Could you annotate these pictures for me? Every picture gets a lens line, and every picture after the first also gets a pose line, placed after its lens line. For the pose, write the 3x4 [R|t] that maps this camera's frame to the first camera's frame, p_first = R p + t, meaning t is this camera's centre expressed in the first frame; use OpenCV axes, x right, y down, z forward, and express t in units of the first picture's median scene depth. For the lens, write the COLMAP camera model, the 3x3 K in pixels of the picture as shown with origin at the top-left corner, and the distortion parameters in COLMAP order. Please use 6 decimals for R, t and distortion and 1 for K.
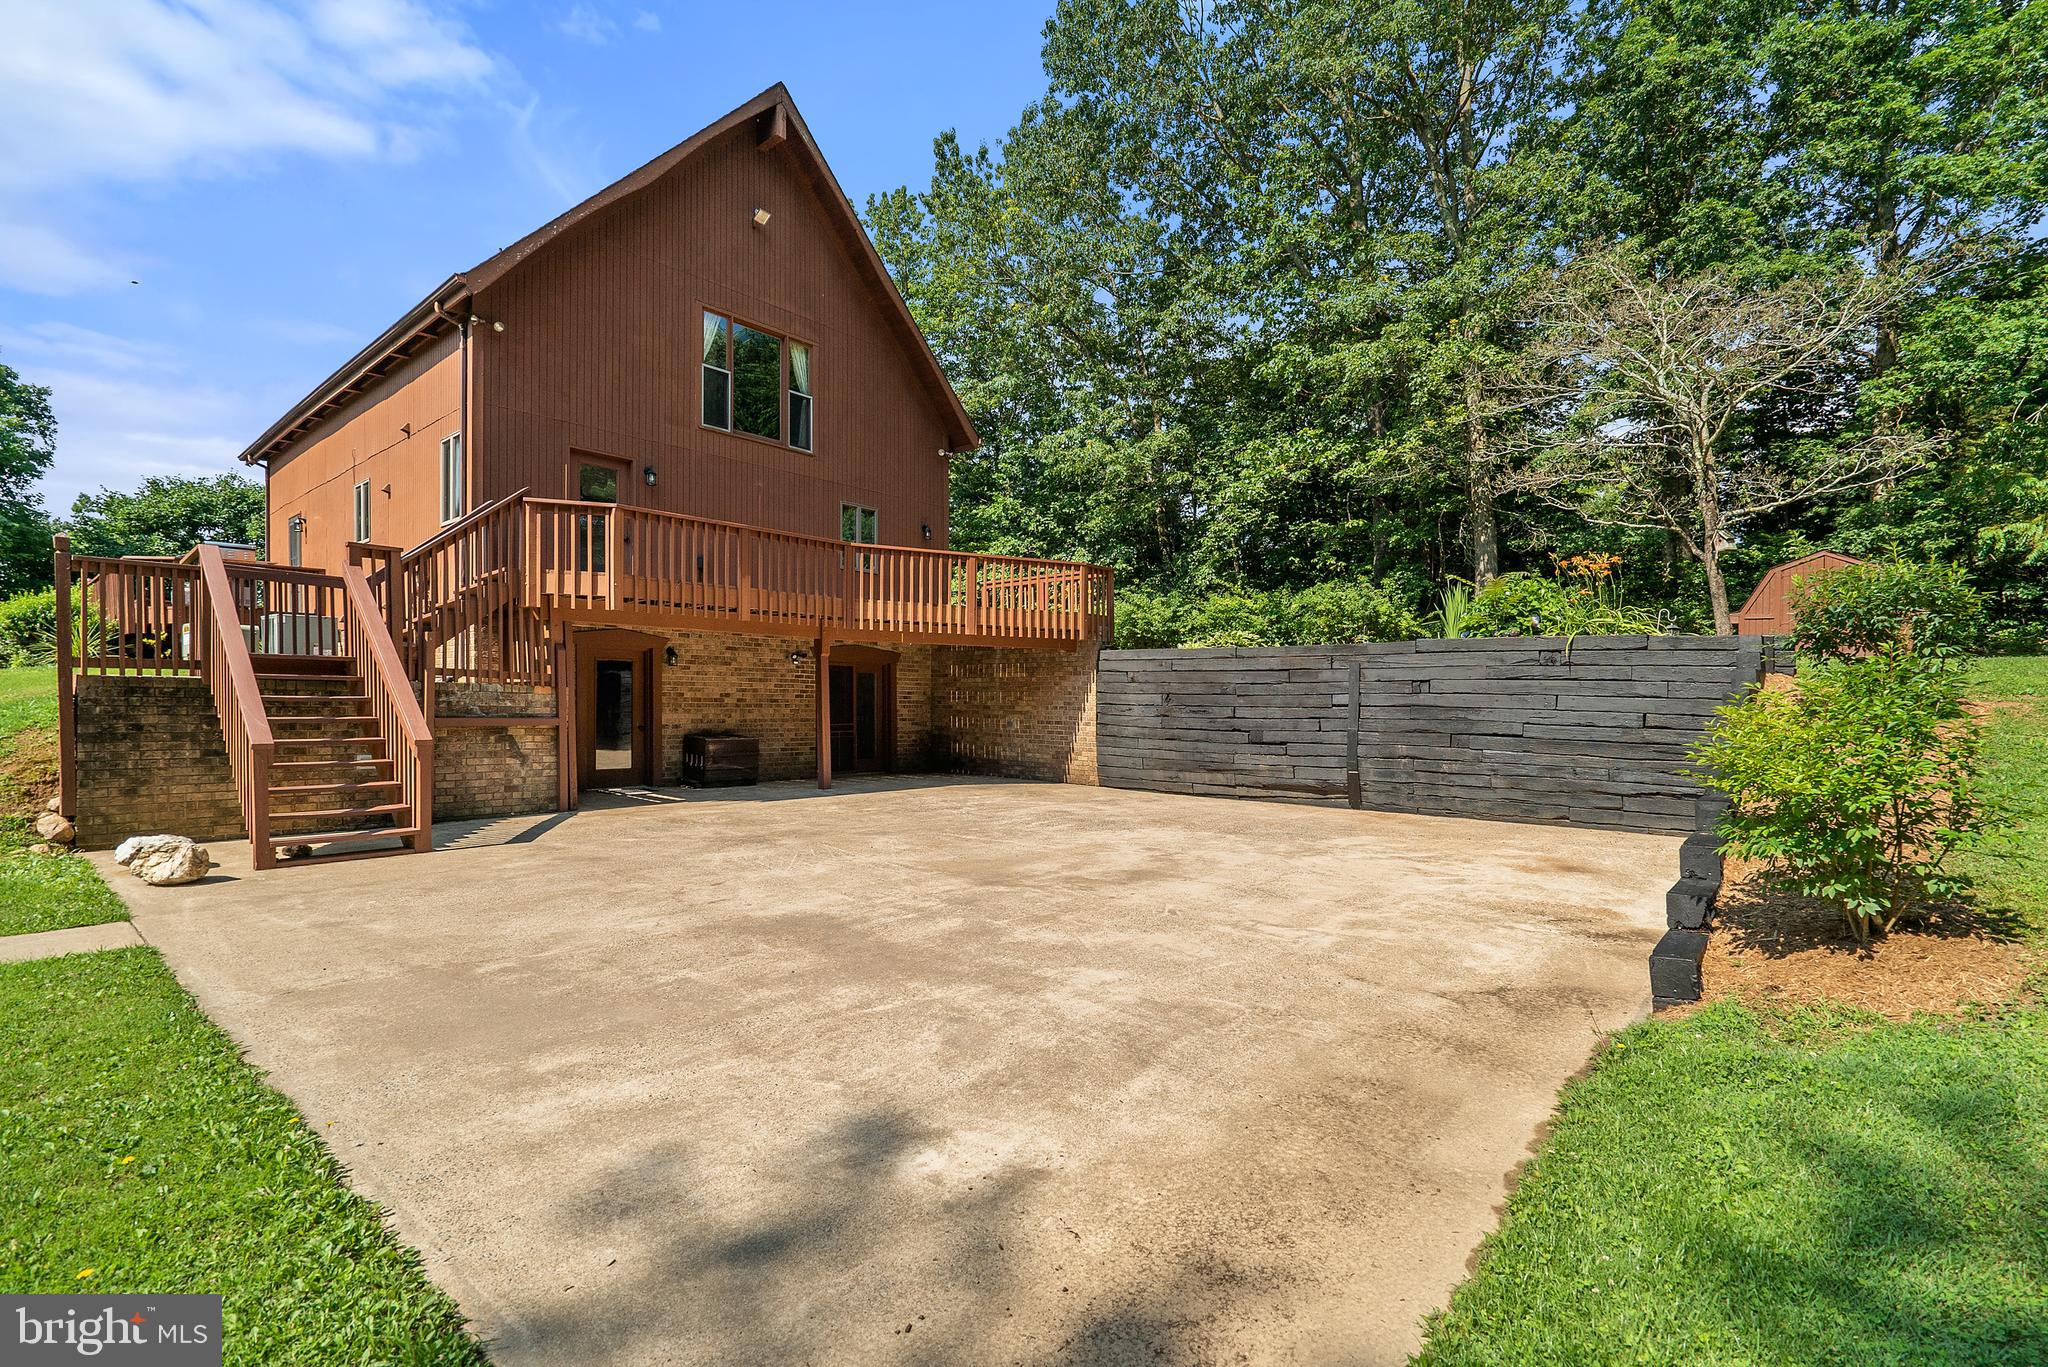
lens RADIAL K [[941.1, 0, 1024.0], [0, 941.1, 683.5], [0, 0, 1]] dist [-0.002798, -0.000116]
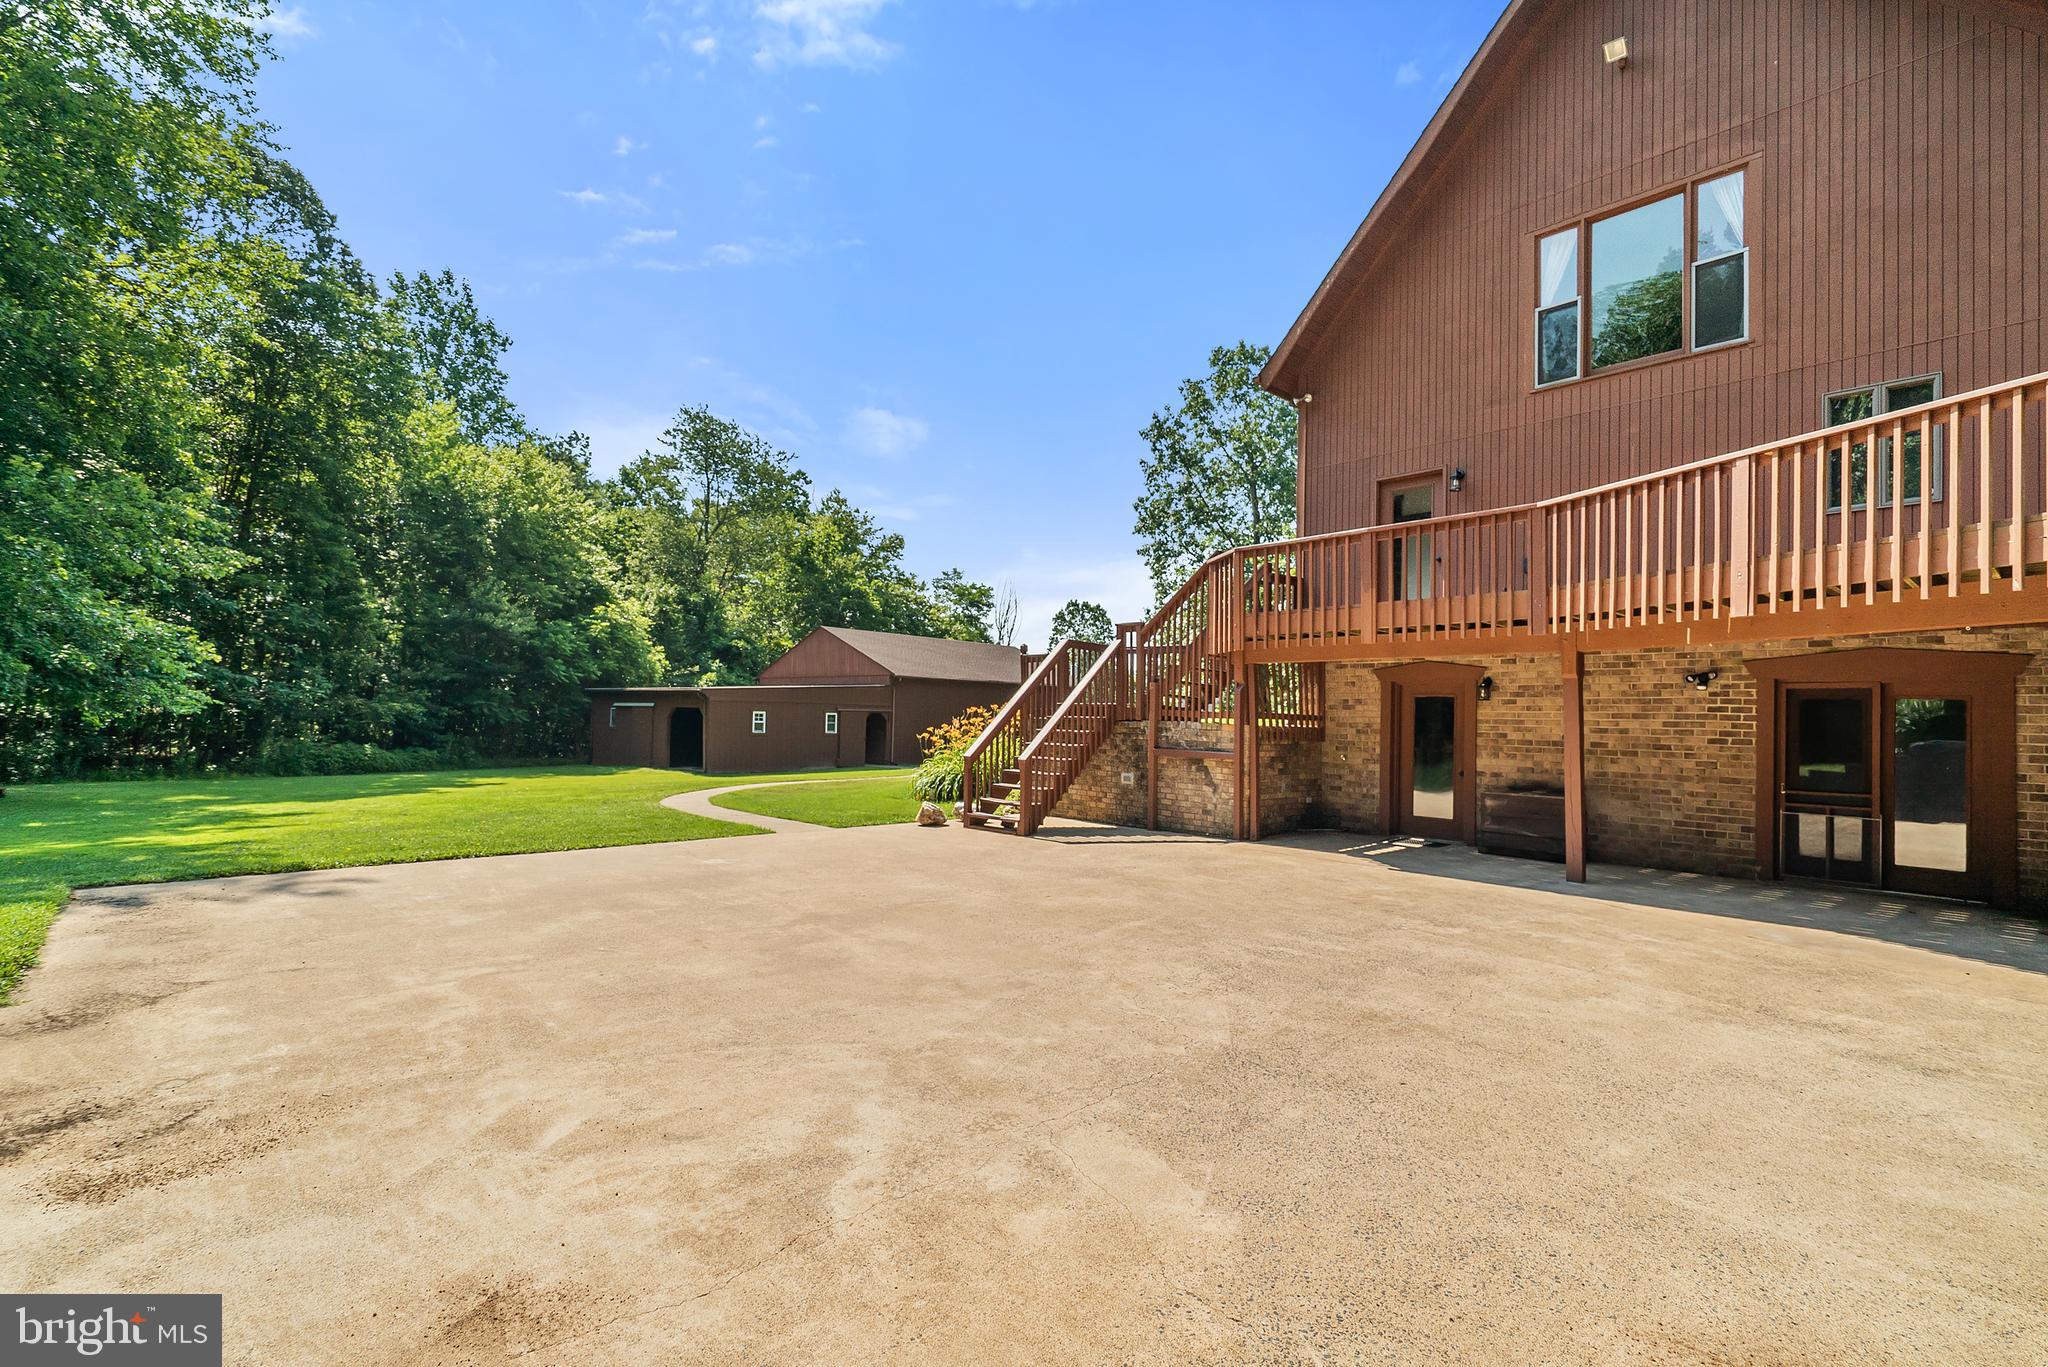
lens RADIAL K [[916.1, 0, 1006.3], [0, 916.1, 701.4], [0, 0, 1]] dist [-0.006474, -0.000678]
pose [[-0.126855, -0.032558, -0.991387, 0.455741], [-0.004562, 0.999470, -0.032240, 0.009671], [0.991911, 0.000433, -0.126936, 0.675759]]
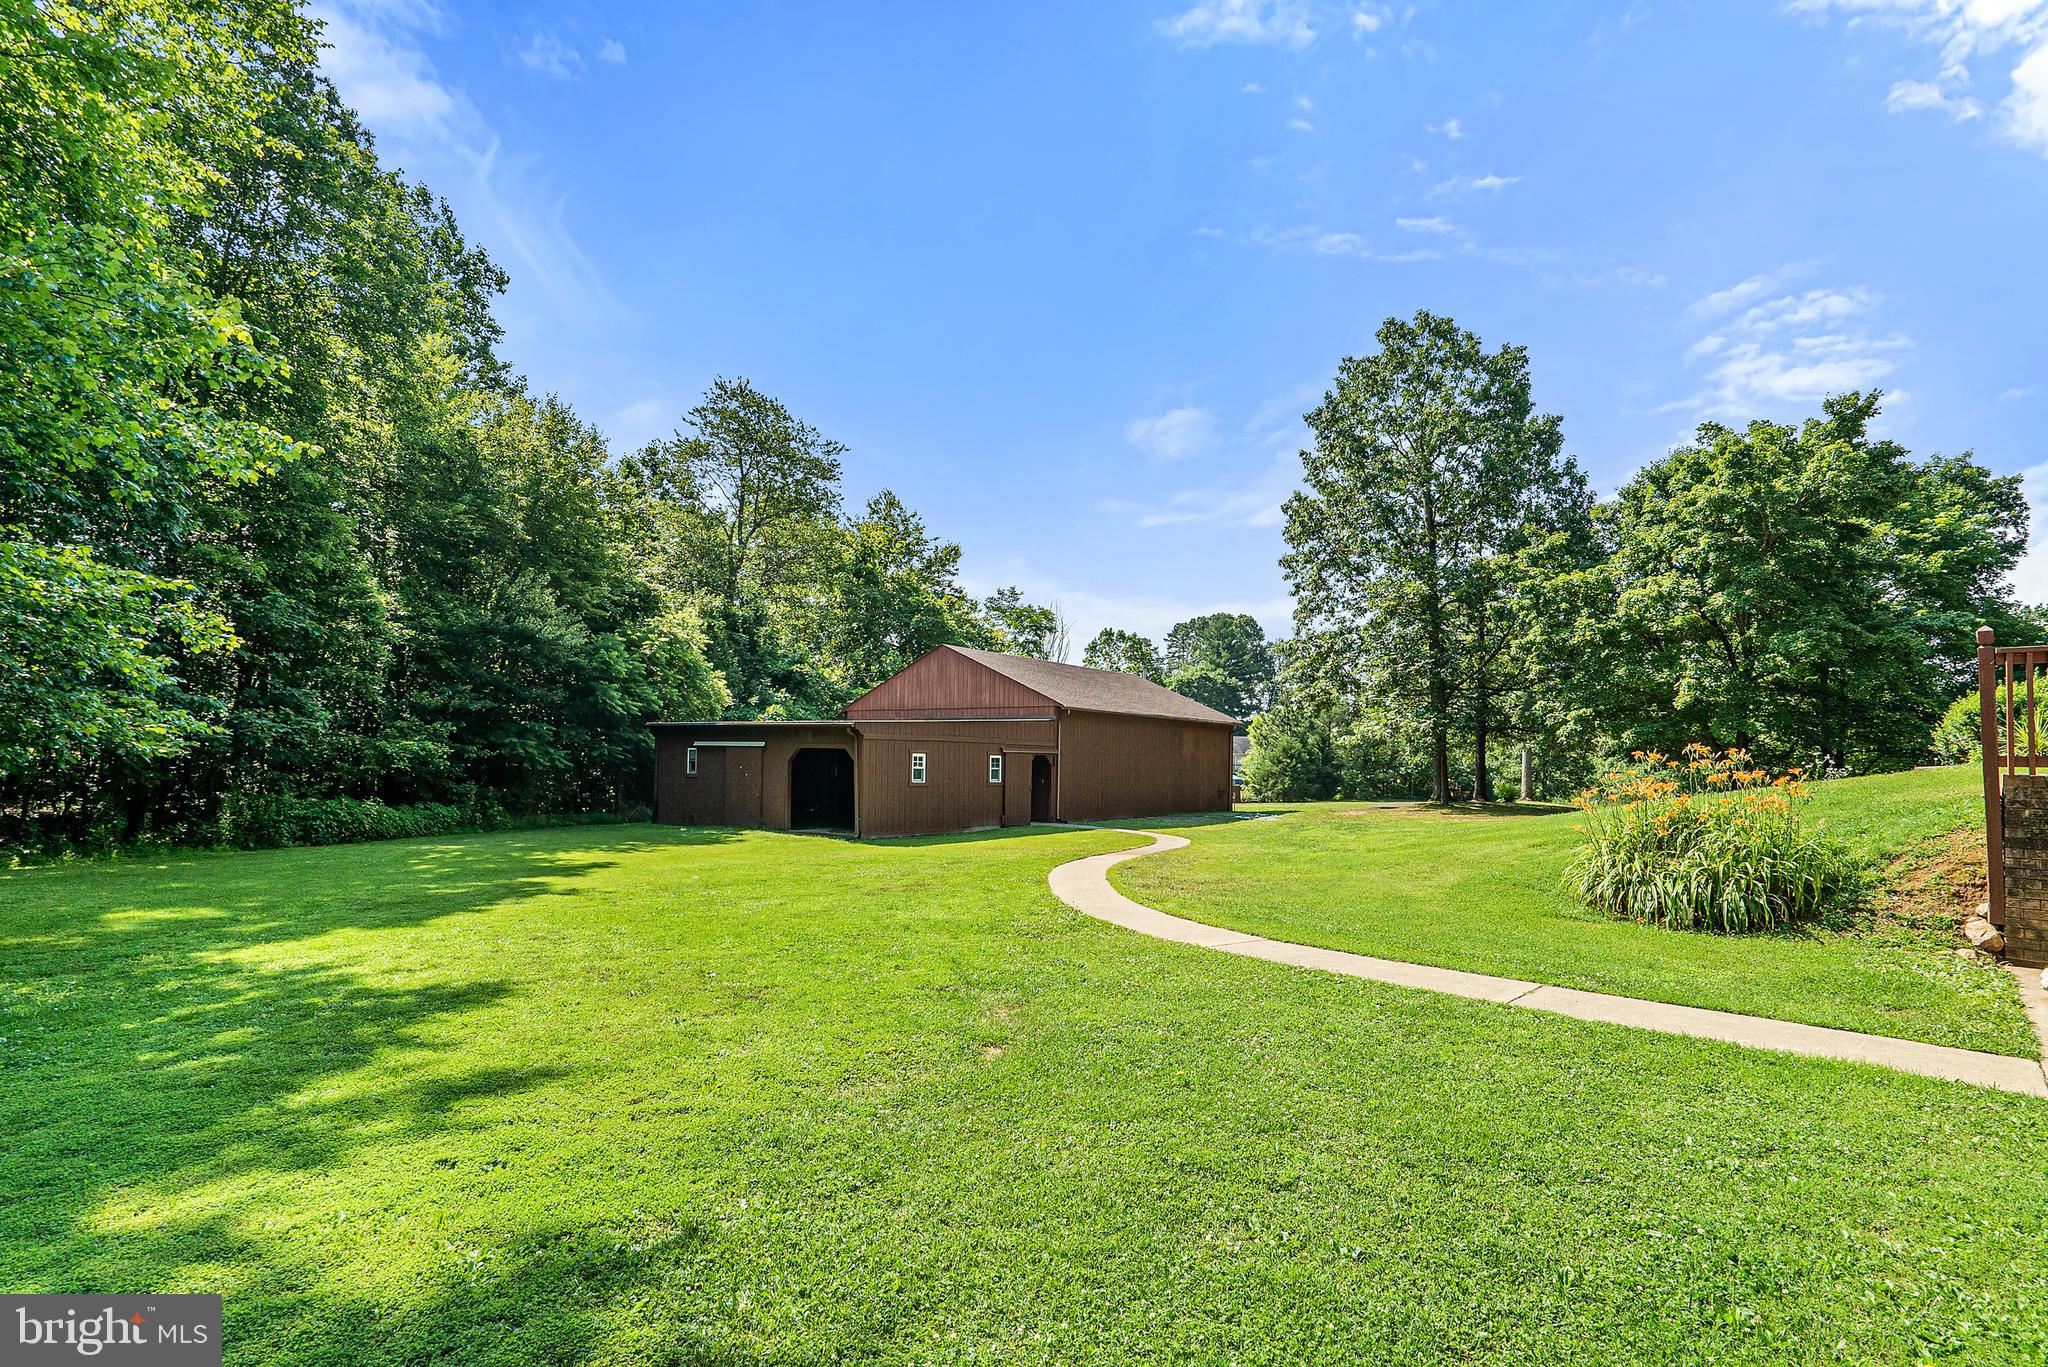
lens RADIAL K [[942.8, 0, 1025.1], [0, 942.8, 750.3], [0, 0, 1]] dist [0.001968, 0.000137]
pose [[-0.052139, -0.021749, -0.998403, -0.009003], [-0.004091, 0.999759, -0.021565, -0.005324], [0.998631, 0.002960, -0.052215, 0.042373]]
